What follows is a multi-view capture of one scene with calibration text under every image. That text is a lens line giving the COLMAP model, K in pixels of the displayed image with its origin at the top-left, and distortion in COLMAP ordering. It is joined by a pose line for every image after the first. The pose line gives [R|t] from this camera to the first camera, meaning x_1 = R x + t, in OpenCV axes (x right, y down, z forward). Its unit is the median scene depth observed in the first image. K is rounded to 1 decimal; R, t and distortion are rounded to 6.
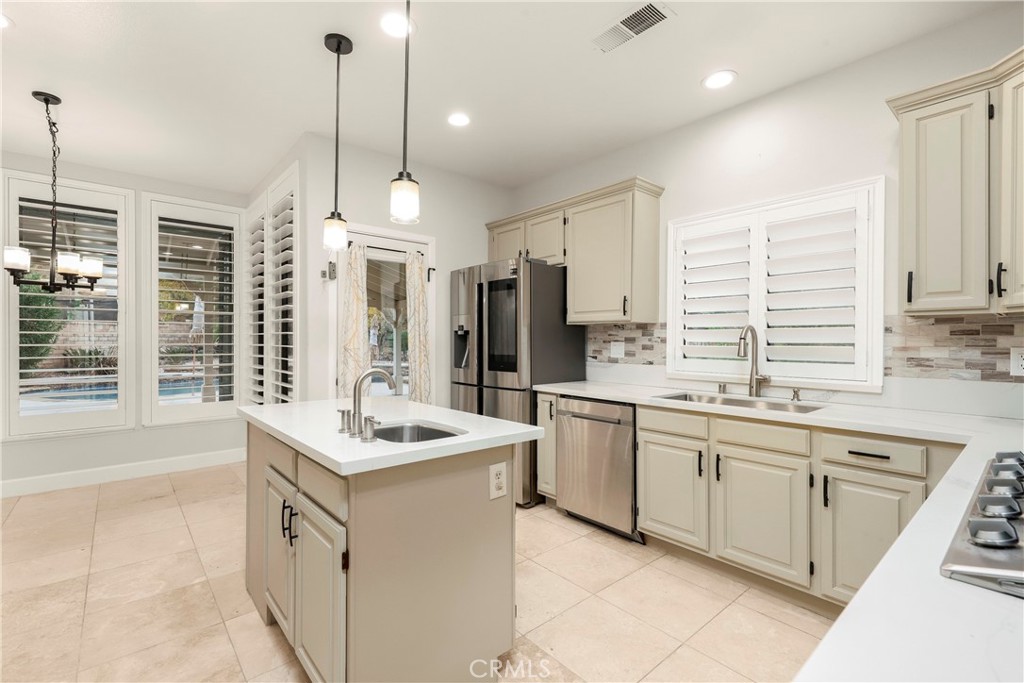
lens RADIAL K [[458.3, 0, 509.5], [0, 458.3, 340.2], [0, 0, 1]] dist [0.005469, 0.000308]
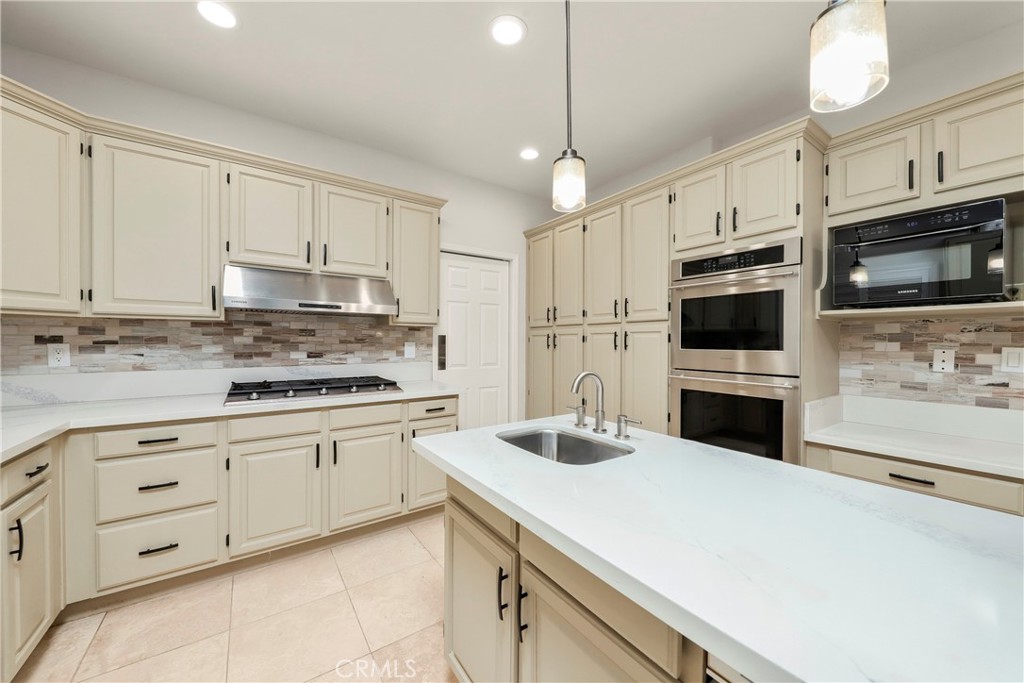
lens RADIAL K [[373.1, 0, 508.3], [0, 373.1, 340.9], [0, 0, 1]] dist [-0.003418, -0.000312]
pose [[0.112377, -0.006699, 0.993643, -0.401453], [0.002038, 0.999977, 0.006511, -0.003749], [-0.993664, 0.001293, 0.112388, 0.459615]]
